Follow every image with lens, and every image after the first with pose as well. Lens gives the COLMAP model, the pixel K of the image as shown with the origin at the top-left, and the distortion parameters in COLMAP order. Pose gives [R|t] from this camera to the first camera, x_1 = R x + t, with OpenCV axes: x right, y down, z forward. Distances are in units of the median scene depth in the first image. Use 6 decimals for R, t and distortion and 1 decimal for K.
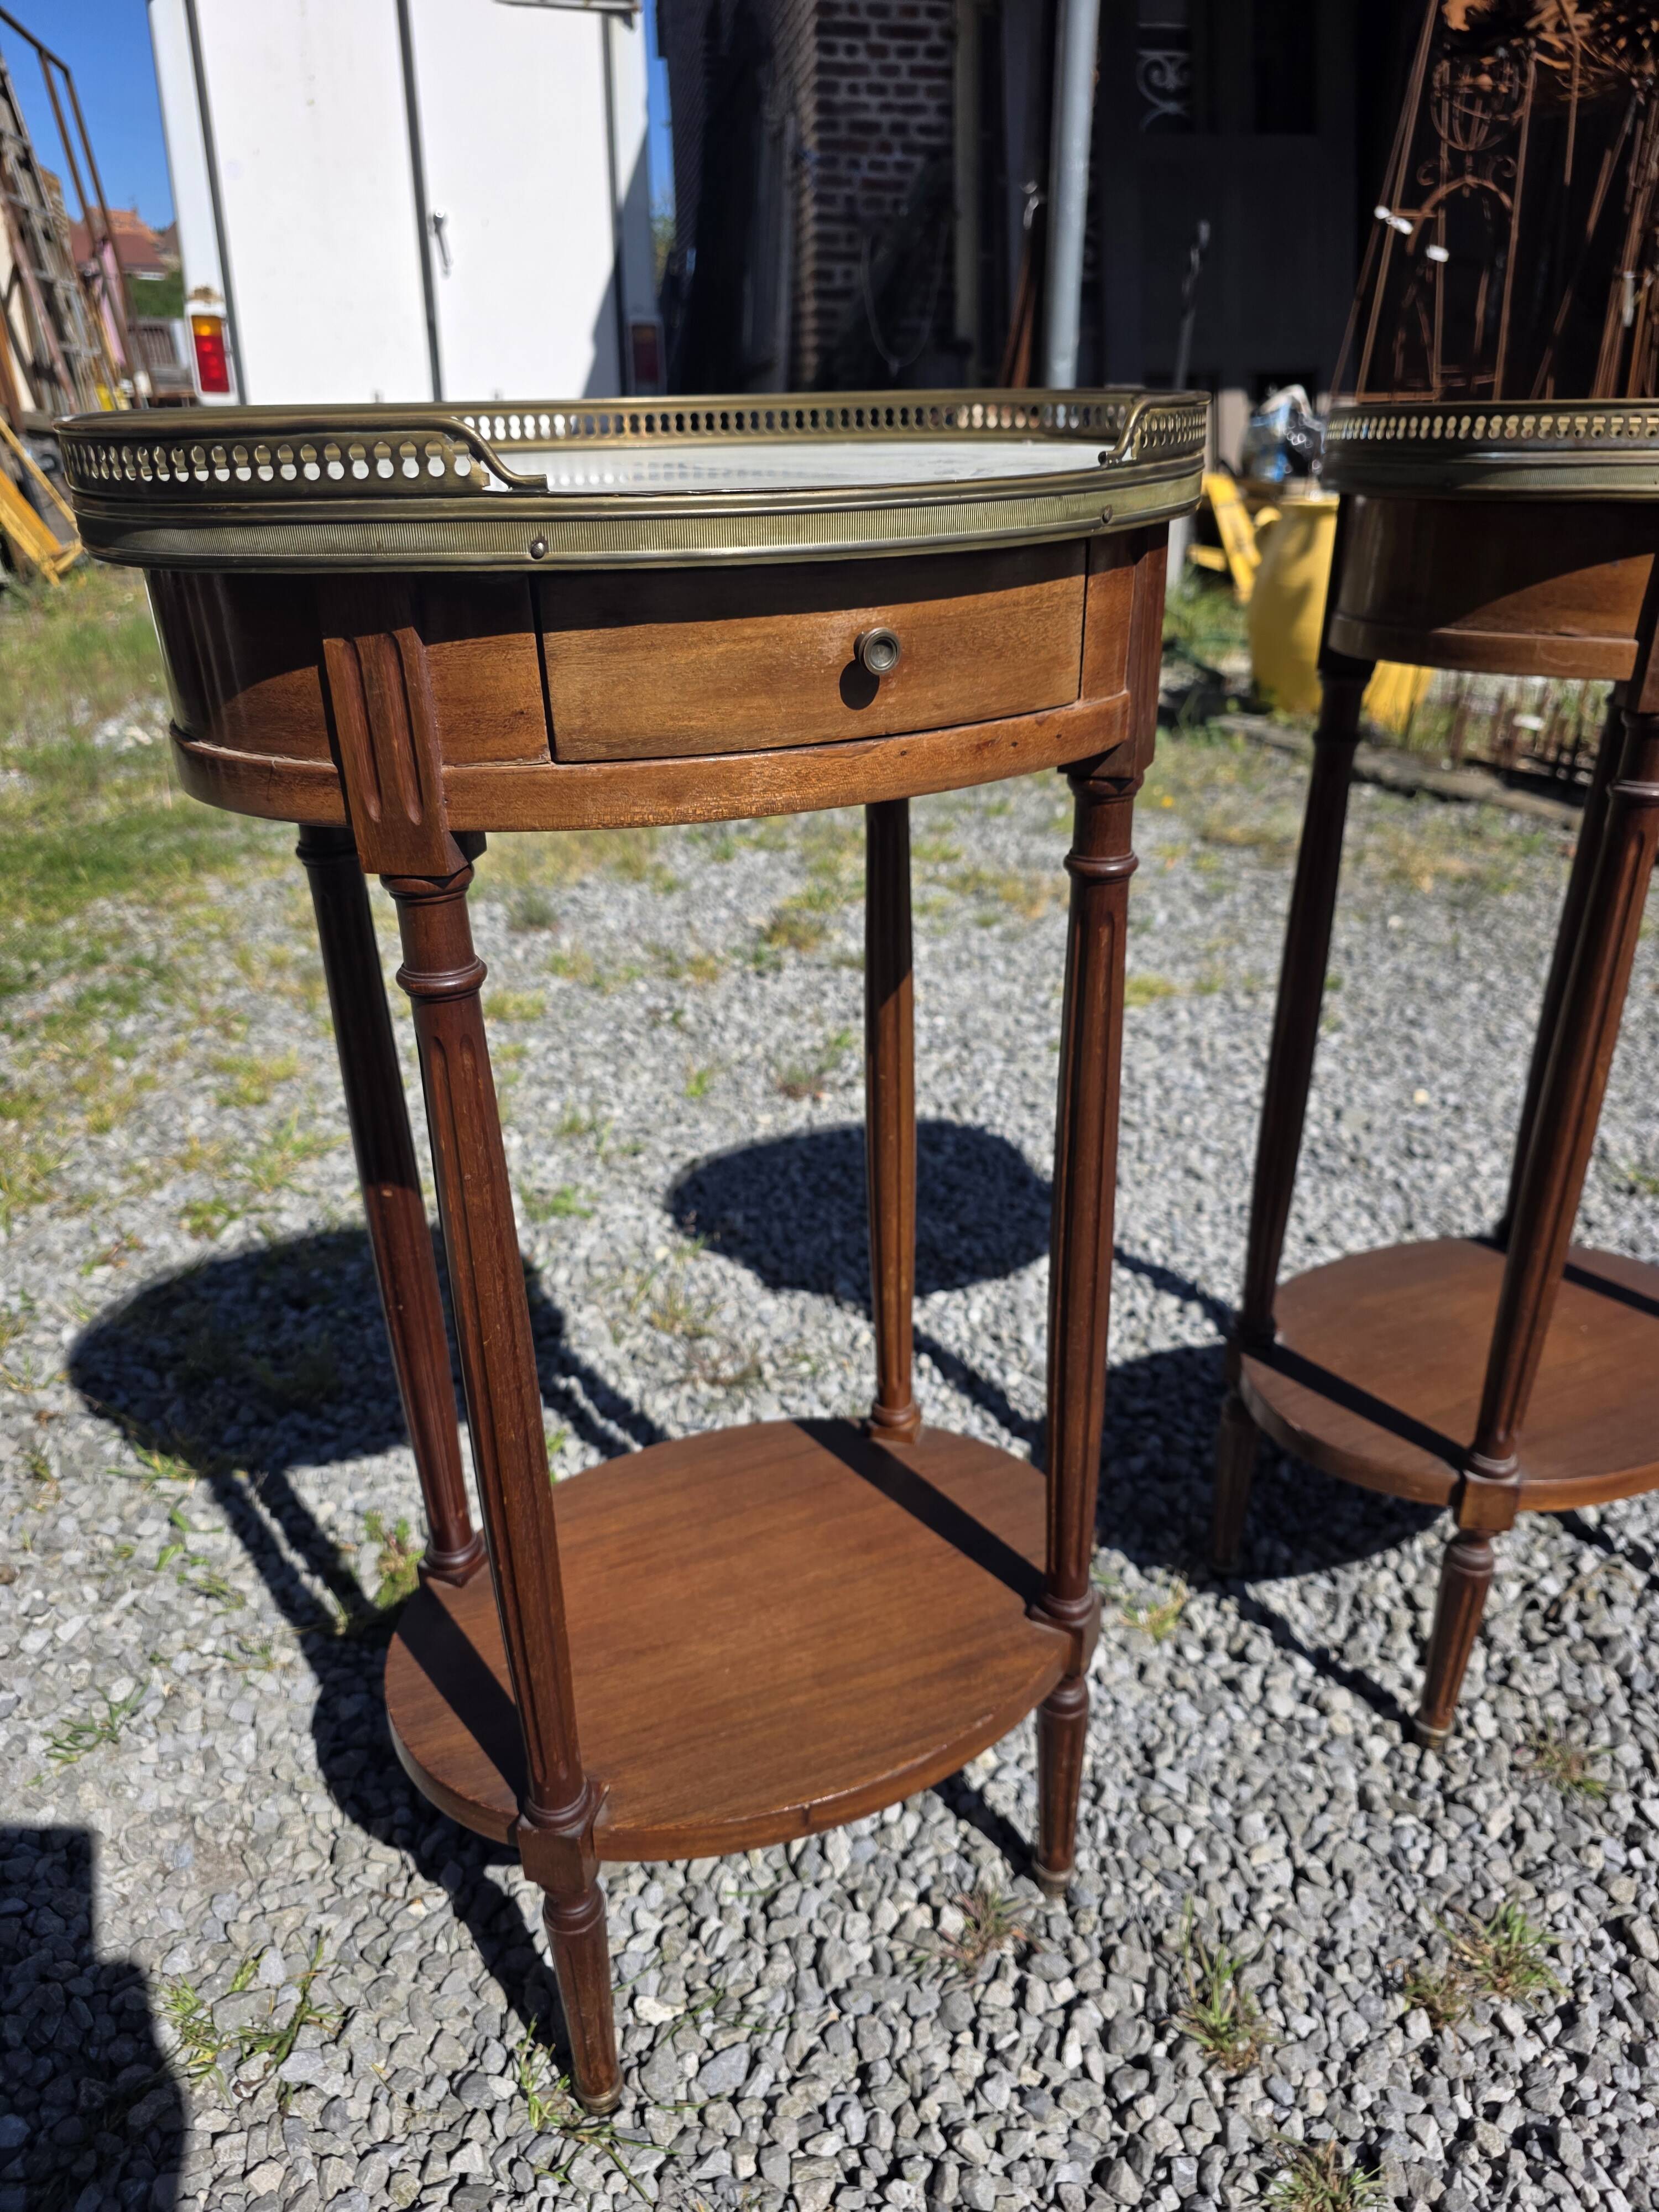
lens RADIAL K [[1521.2, 0, 821.3], [0, 1521.2, 1132.1], [0, 0, 1]] dist [0.004081, -0.004315]
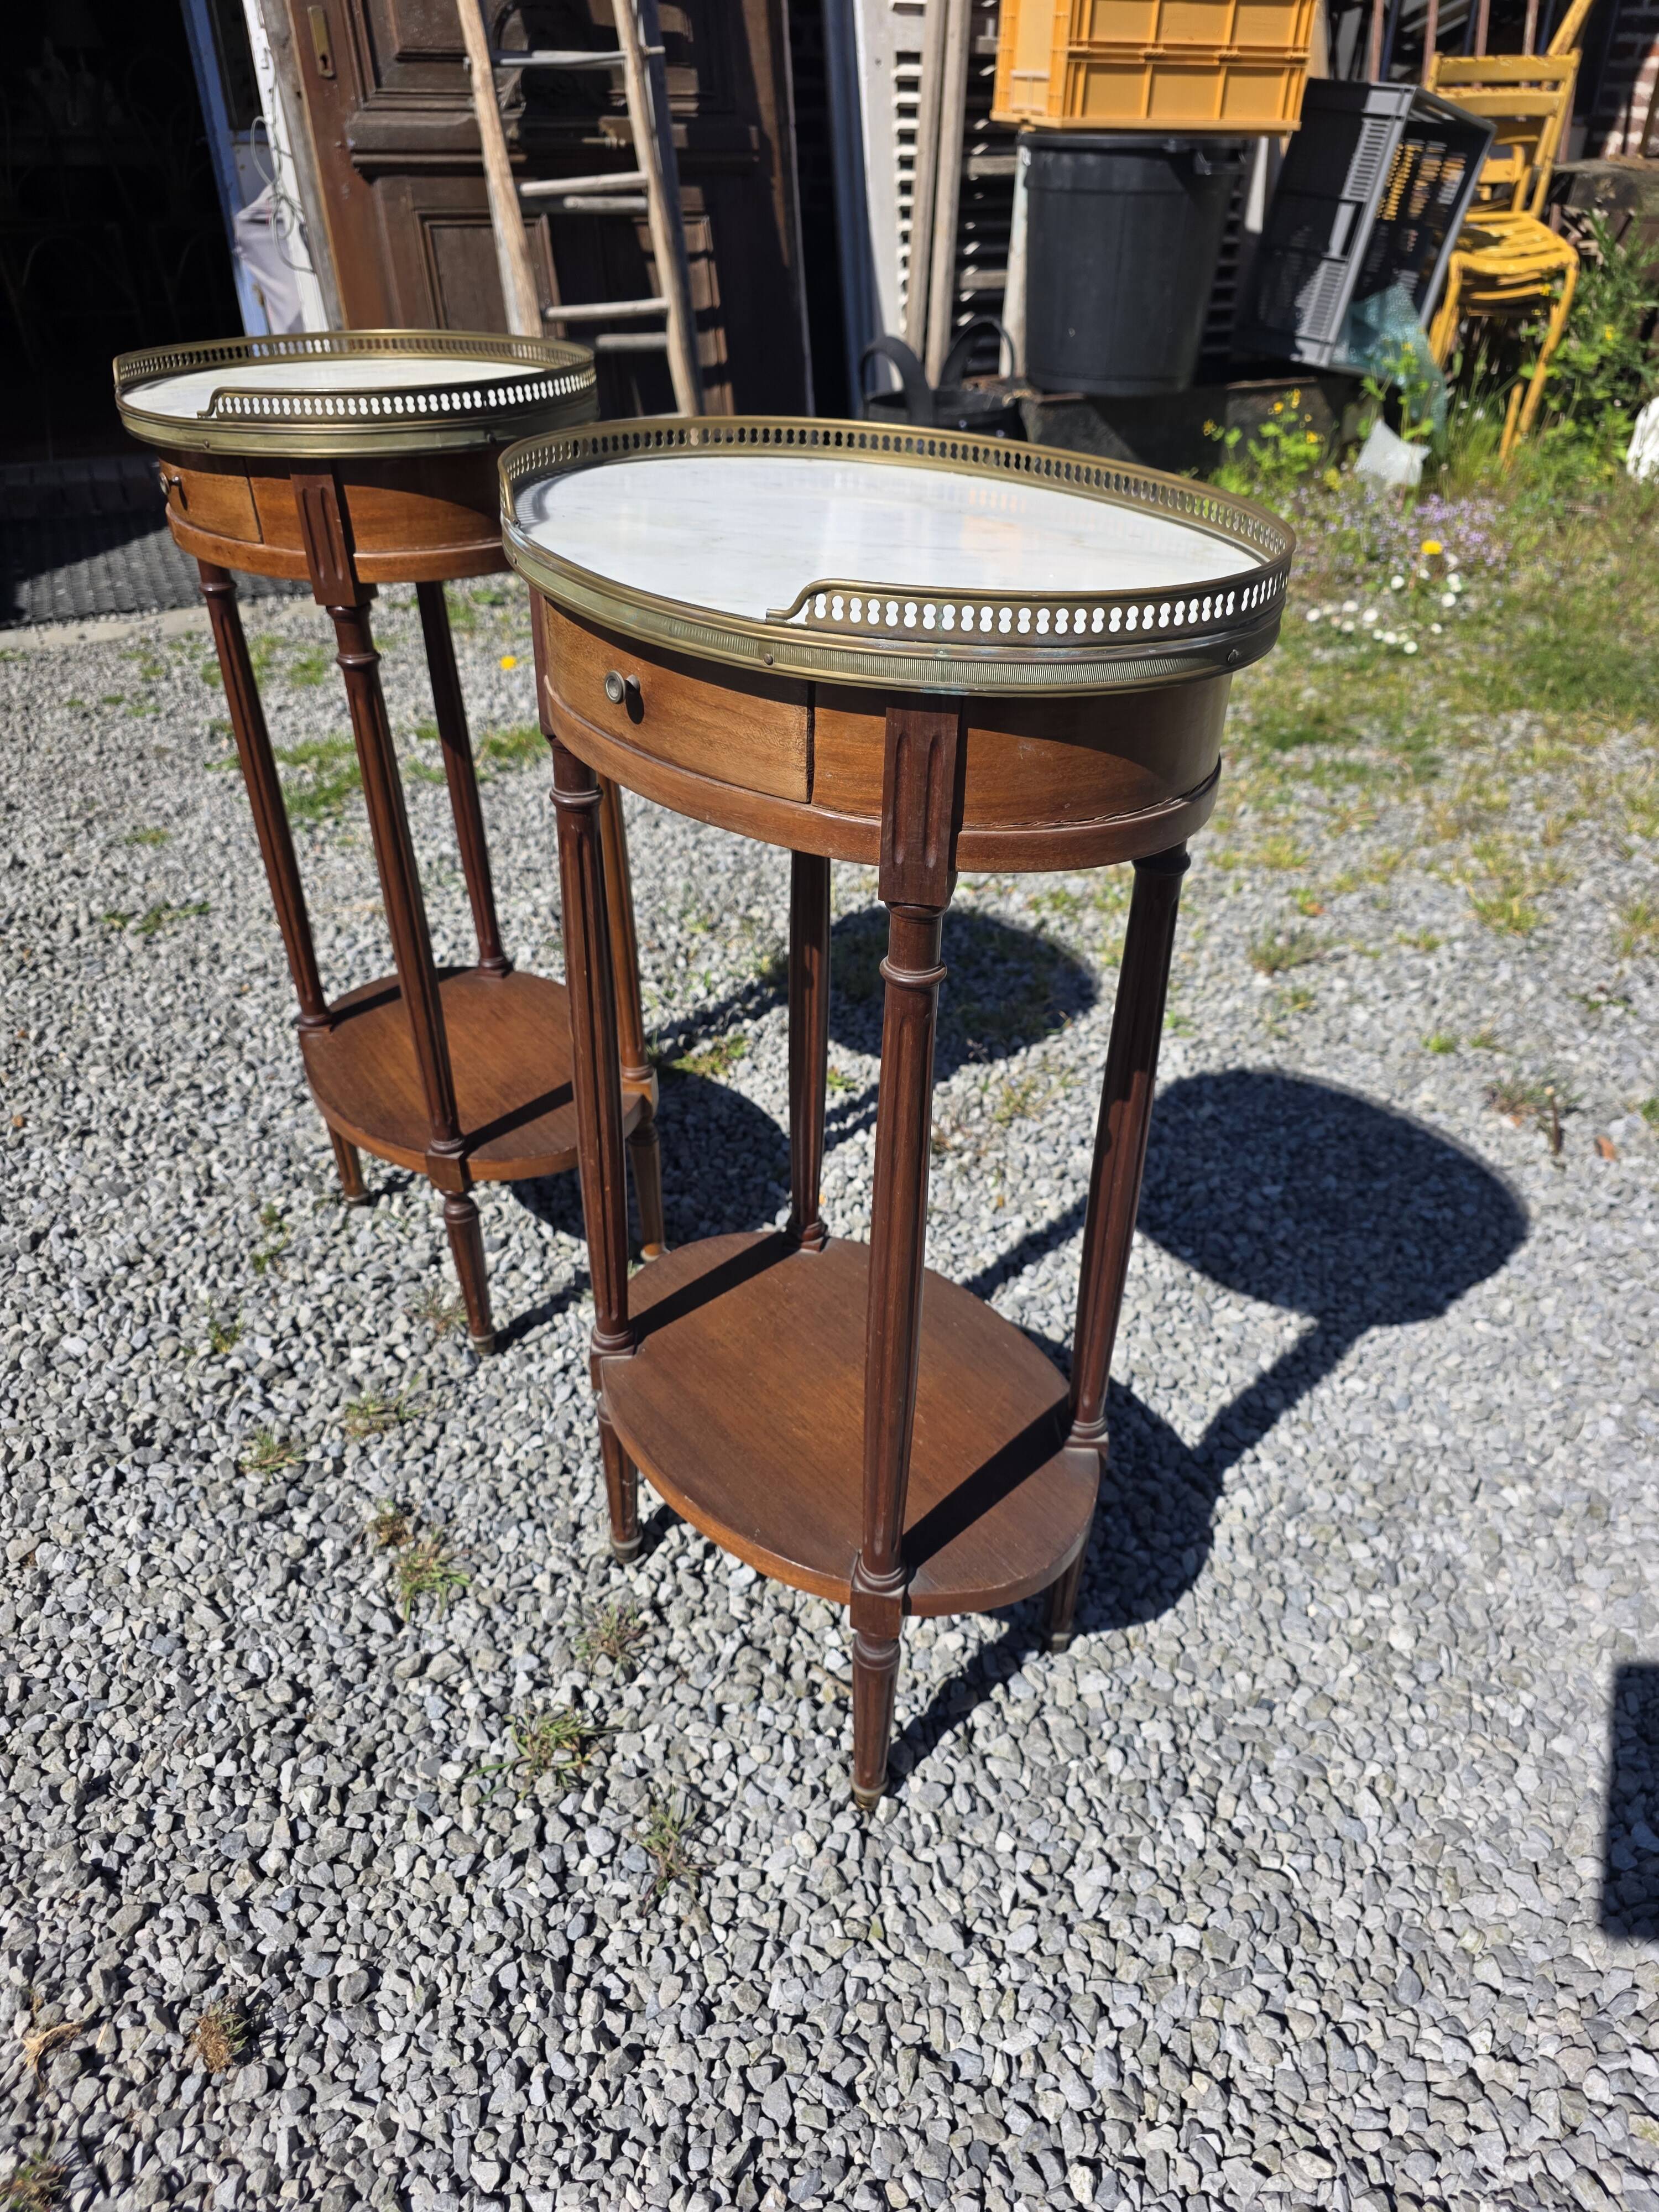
lens RADIAL K [[1496.0, 0, 843.0], [0, 1496.0, 1108.7], [0, 0, 1]] dist [0.044689, -0.043493]
pose [[0.209239, 0.530013, -0.821770, 1.298678], [-0.422826, 0.806787, 0.412690, -0.465448], [0.881724, 0.261115, 0.392914, 0.636265]]
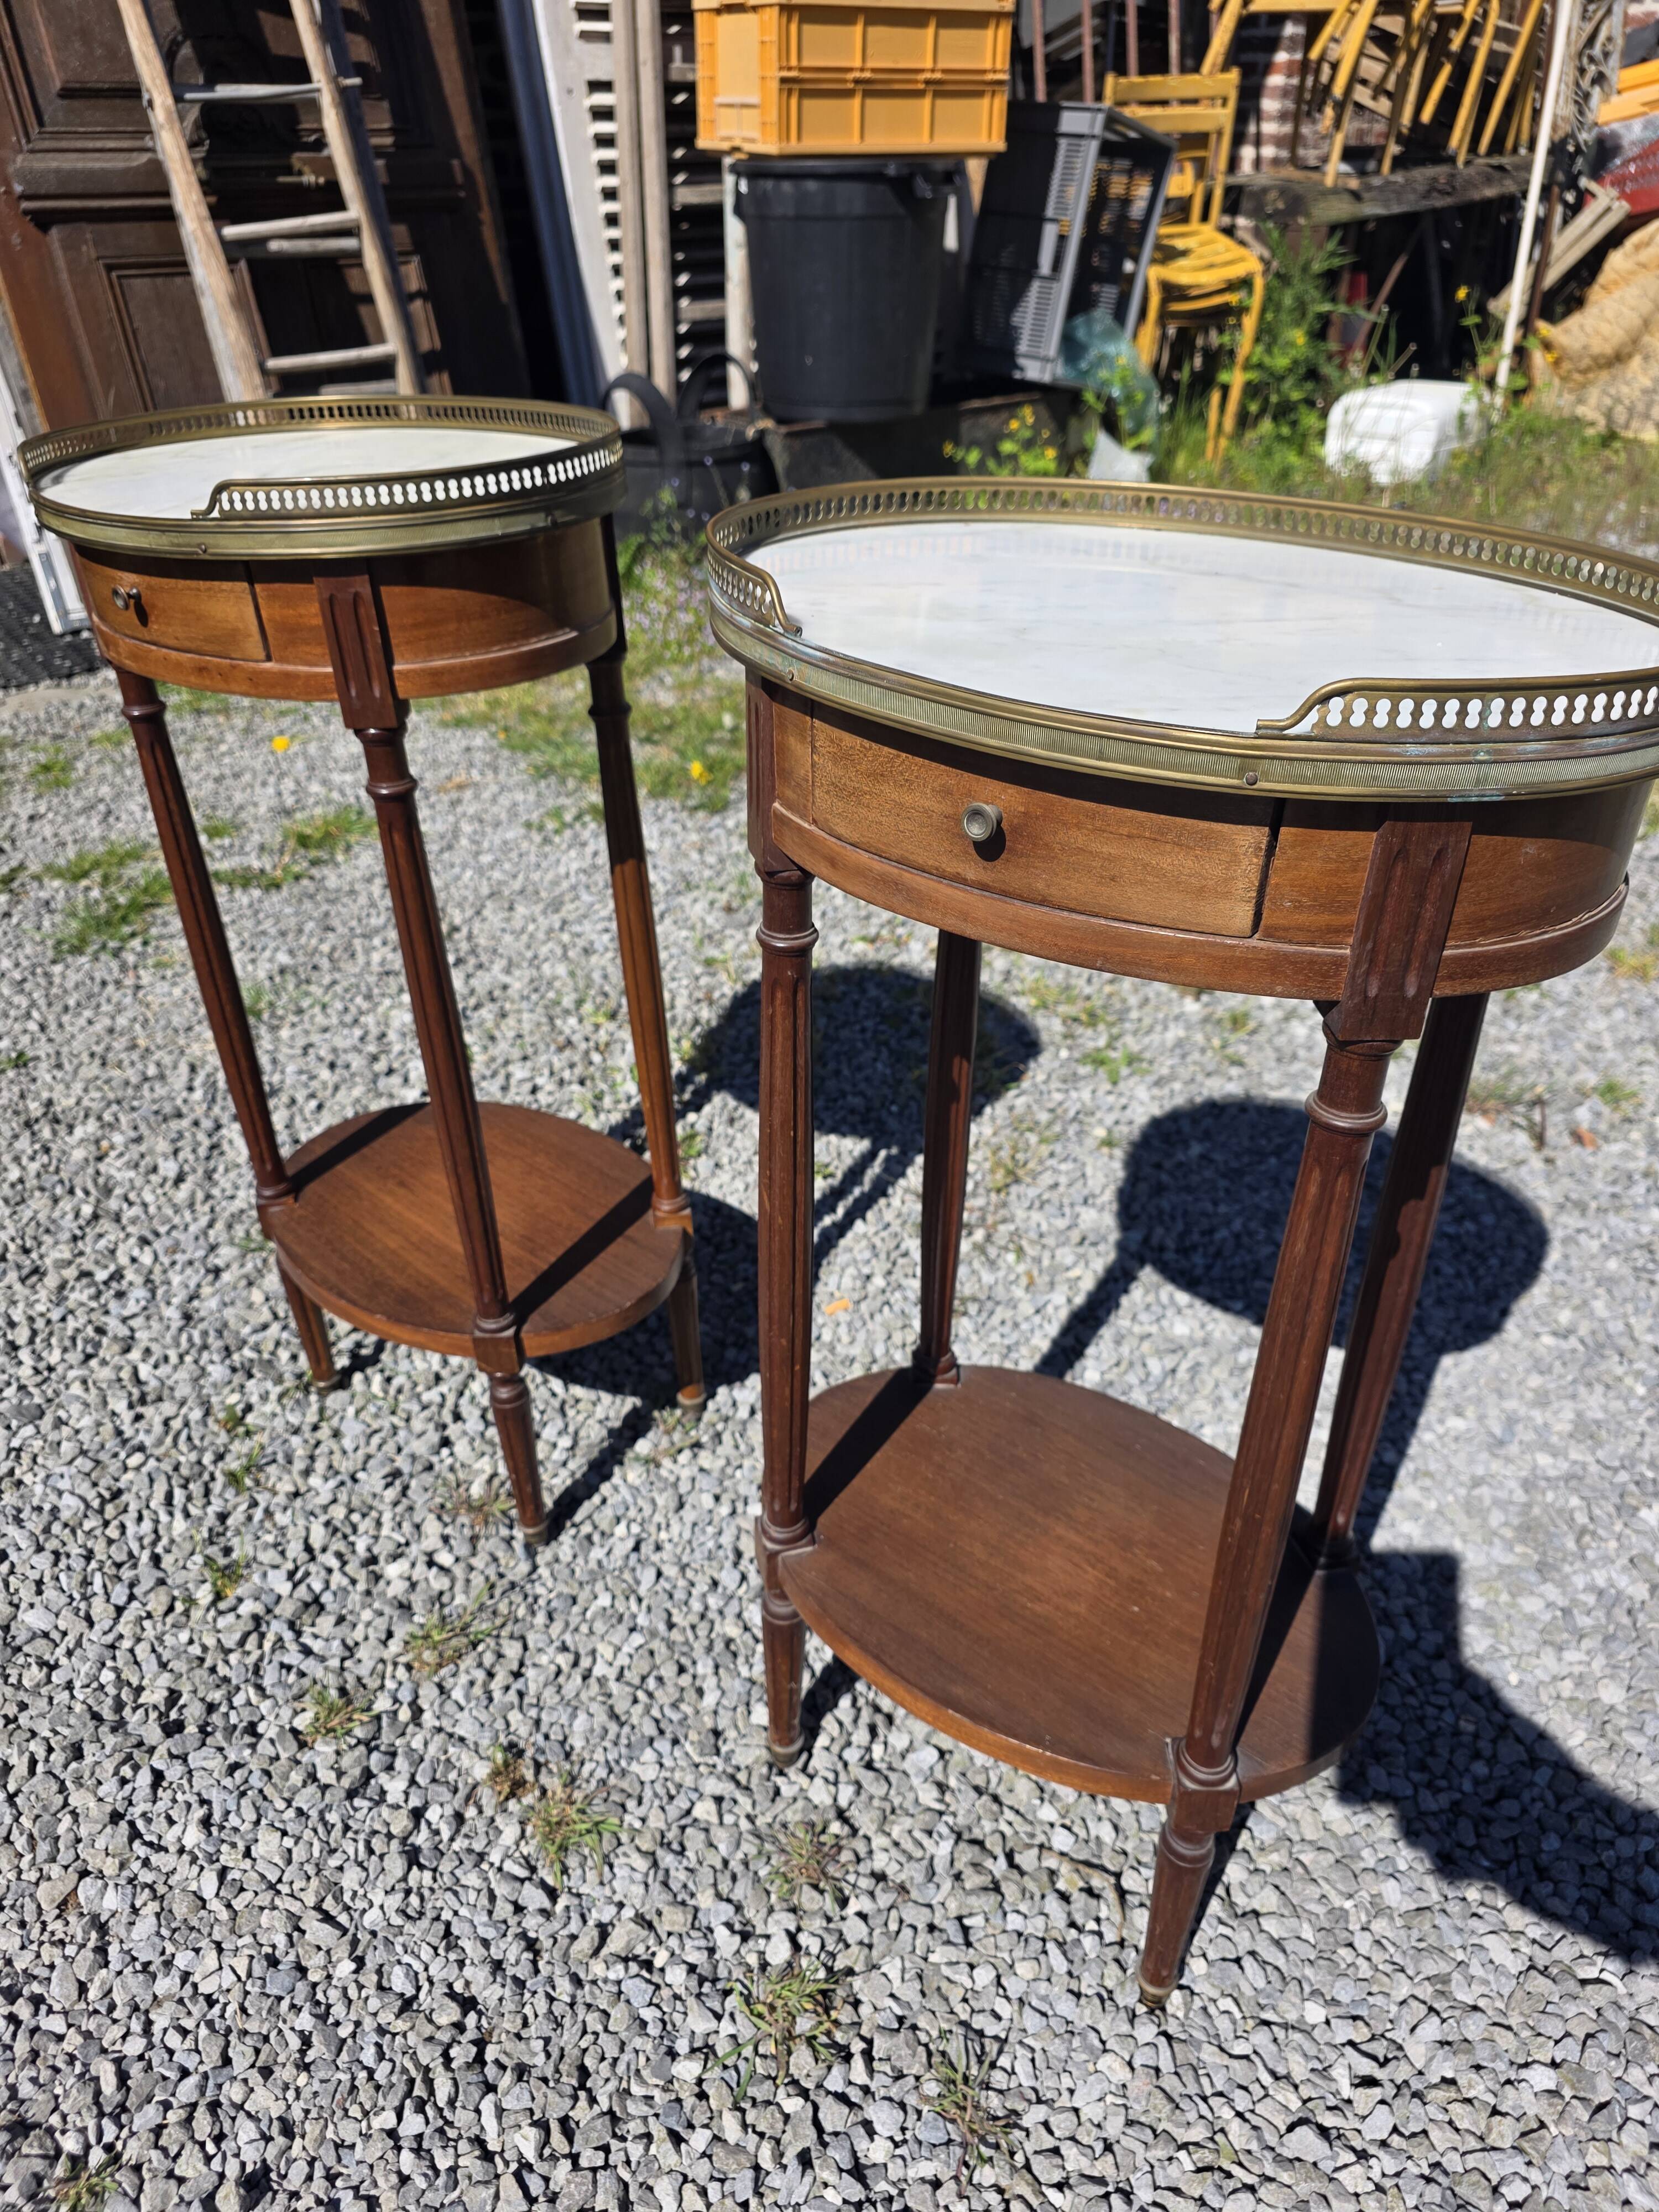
lens RADIAL K [[1504.2, 0, 815.1], [0, 1504.2, 1121.2], [0, 0, 1]] dist [0.021625, -0.015008]
pose [[0.405707, 0.483064, -0.775919, 1.073587], [-0.375777, 0.862014, 0.340181, -0.362345], [0.833183, 0.153559, 0.531250, 0.421623]]
